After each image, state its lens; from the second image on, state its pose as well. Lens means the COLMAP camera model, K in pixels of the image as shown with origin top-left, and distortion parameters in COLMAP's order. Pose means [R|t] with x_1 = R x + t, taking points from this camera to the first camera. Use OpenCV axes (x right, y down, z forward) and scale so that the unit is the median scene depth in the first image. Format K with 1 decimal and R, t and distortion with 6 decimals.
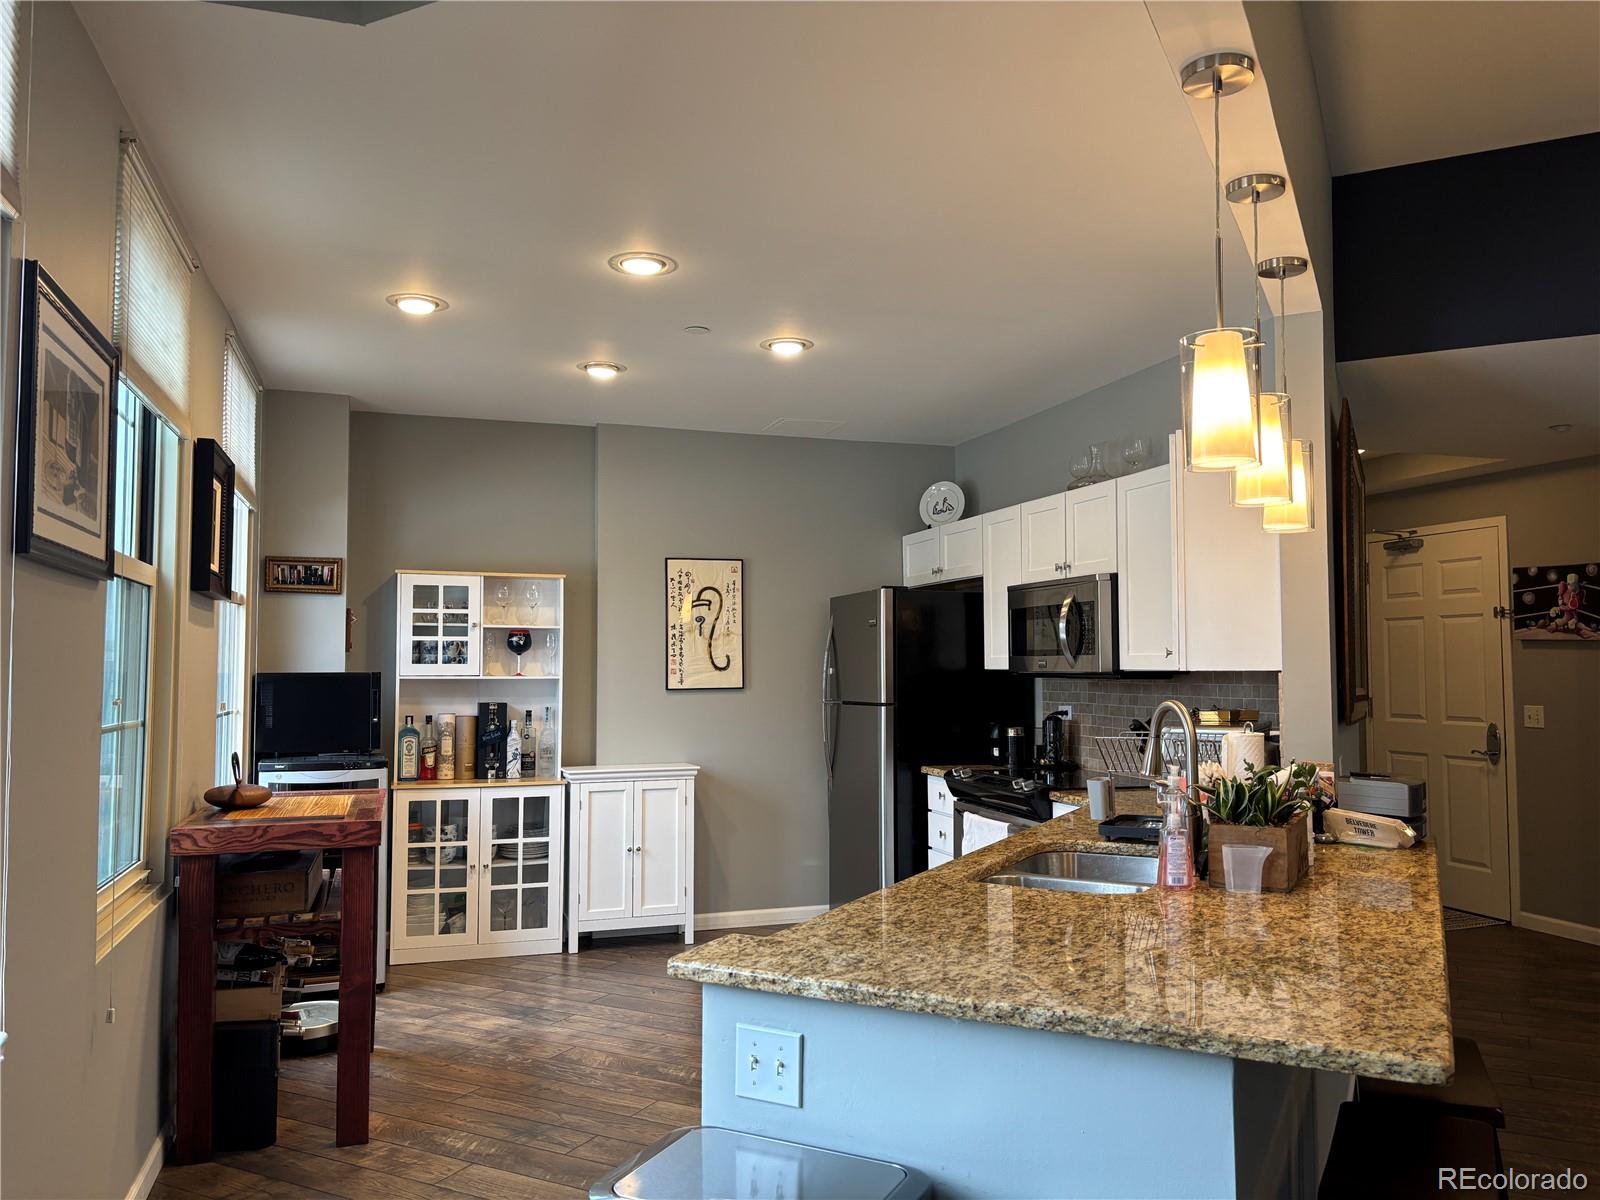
lens RADIAL K [[1199.9, 0, 792.9], [0, 1199.9, 572.1], [0, 0, 1]] dist [0.054209, -0.062195]
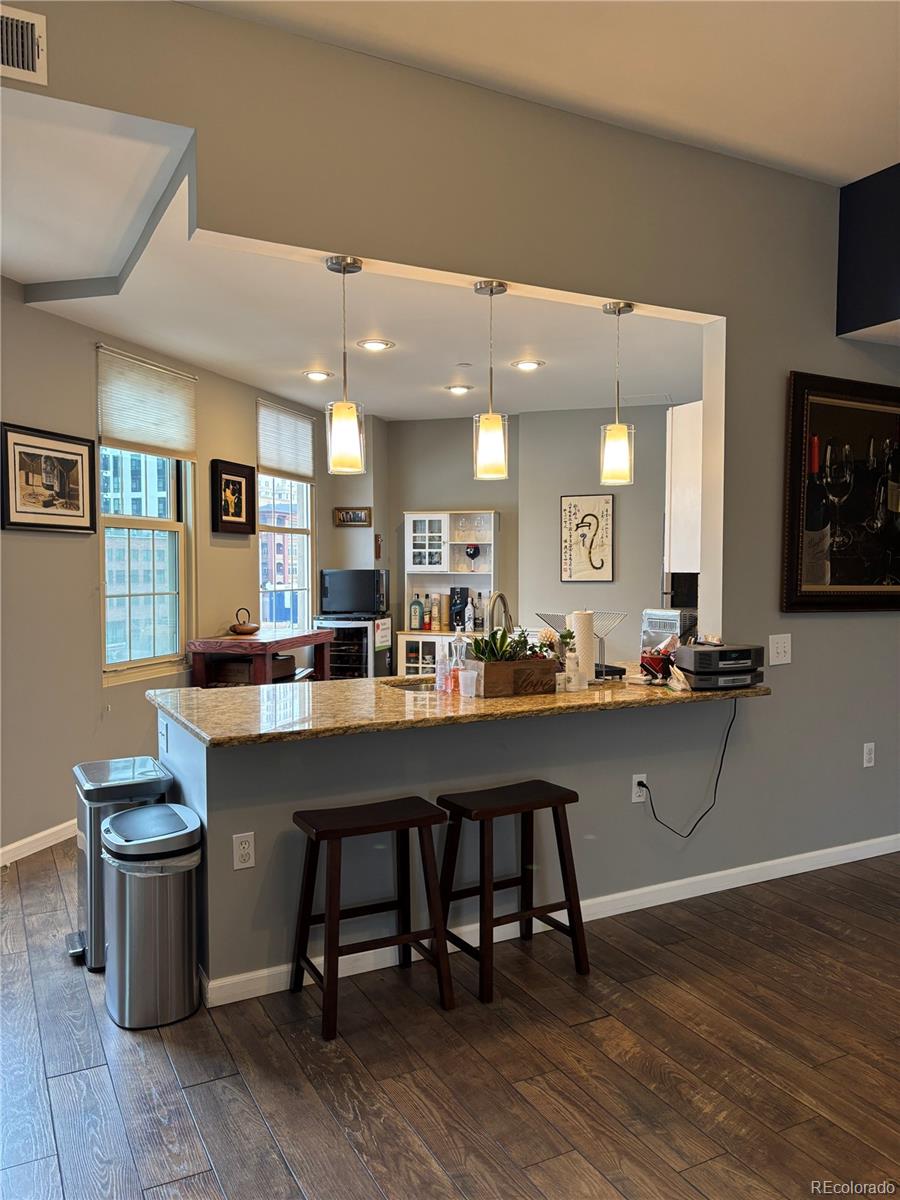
lens RADIAL K [[899.9, 0, 450.2], [0, 899.9, 607.1], [0, 0, 1]] dist [0.054209, -0.062195]
pose [[0.817802, 0.028527, -0.574792, 0.476981], [0.046226, 0.992287, 0.115017, -0.011250], [0.573640, -0.120632, 0.810176, -0.042779]]
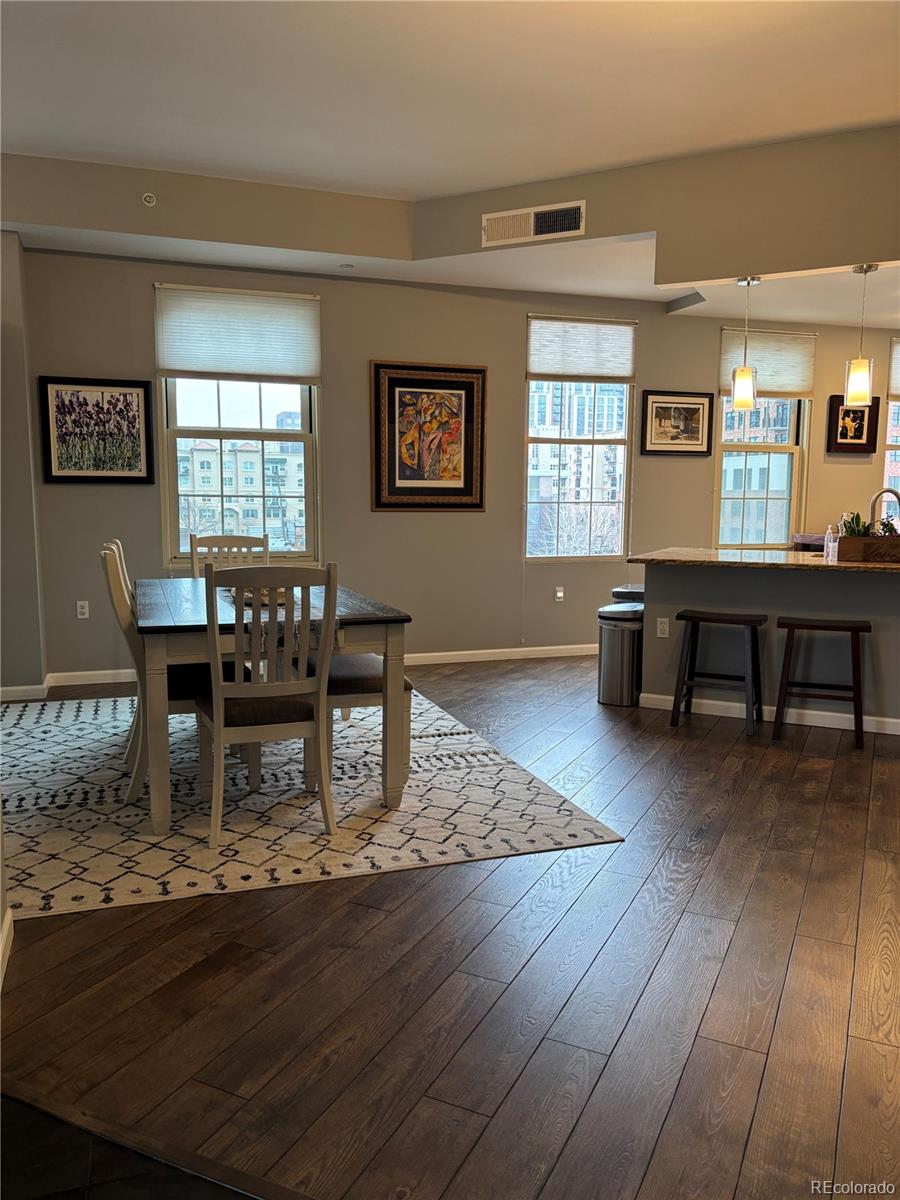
lens RADIAL K [[899.9, 0, 443.1], [0, 899.9, 599.8], [0, 0, 1]] dist [0.054209, -0.062195]
pose [[0.013587, 0.118975, -0.992804, 0.985488], [0.076999, 0.989823, 0.119672, 0.020412], [0.996939, -0.078071, 0.004288, 0.057320]]
